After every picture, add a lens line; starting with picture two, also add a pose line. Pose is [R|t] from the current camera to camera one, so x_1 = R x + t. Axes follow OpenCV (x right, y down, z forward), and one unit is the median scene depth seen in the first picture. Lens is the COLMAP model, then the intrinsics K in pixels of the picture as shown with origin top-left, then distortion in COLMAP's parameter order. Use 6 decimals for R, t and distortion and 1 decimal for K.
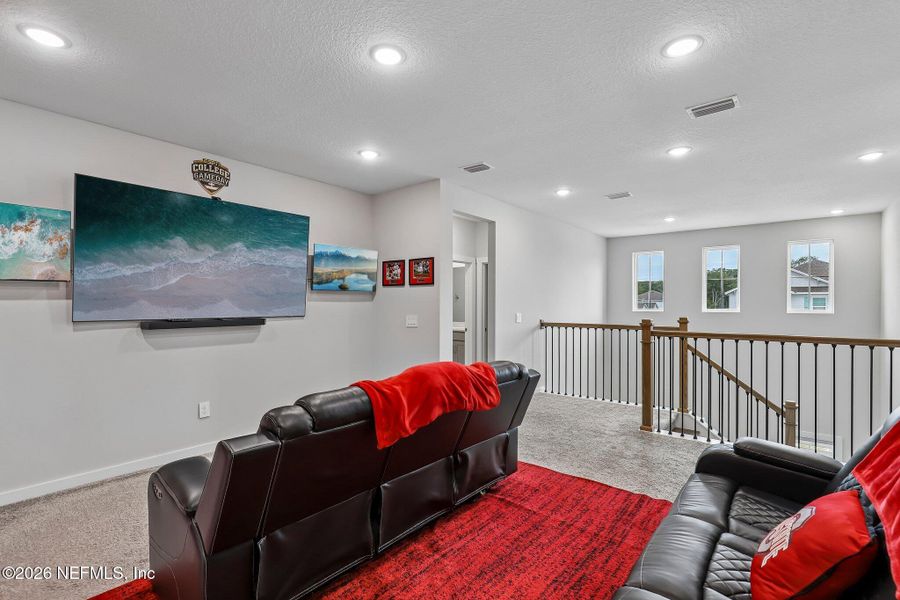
lens RADIAL K [[416.2, 0, 454.8], [0, 416.2, 304.7], [0, 0, 1]] dist [-0.000191, -0.000513]
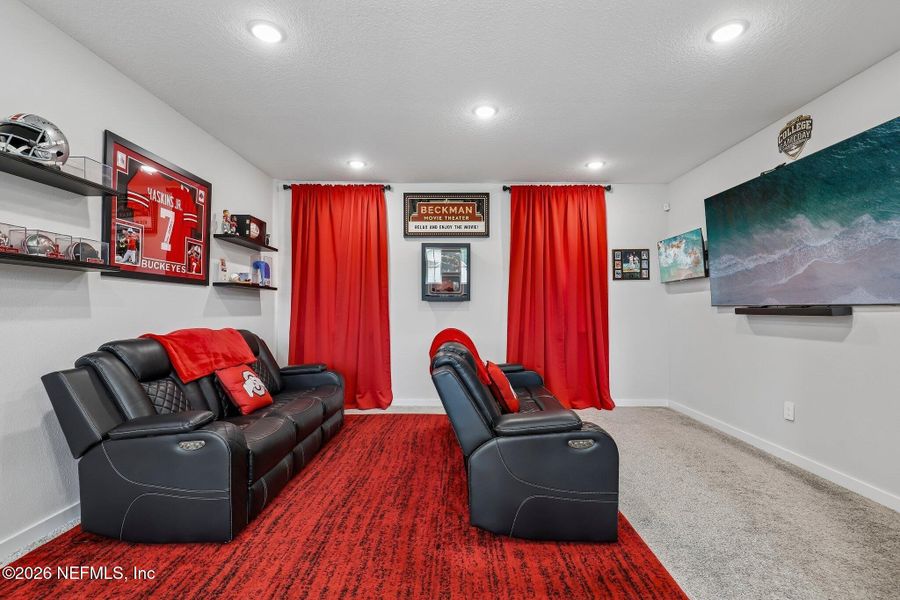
lens RADIAL K [[416.2, 0, 454.8], [0, 416.2, 304.7], [0, 0, 1]] dist [-0.000191, -0.000513]
pose [[-0.777451, -0.011125, -0.628846, 0.488544], [-0.001799, 0.999879, -0.015465, 0.045892], [0.628942, -0.010892, -0.777376, 1.240137]]
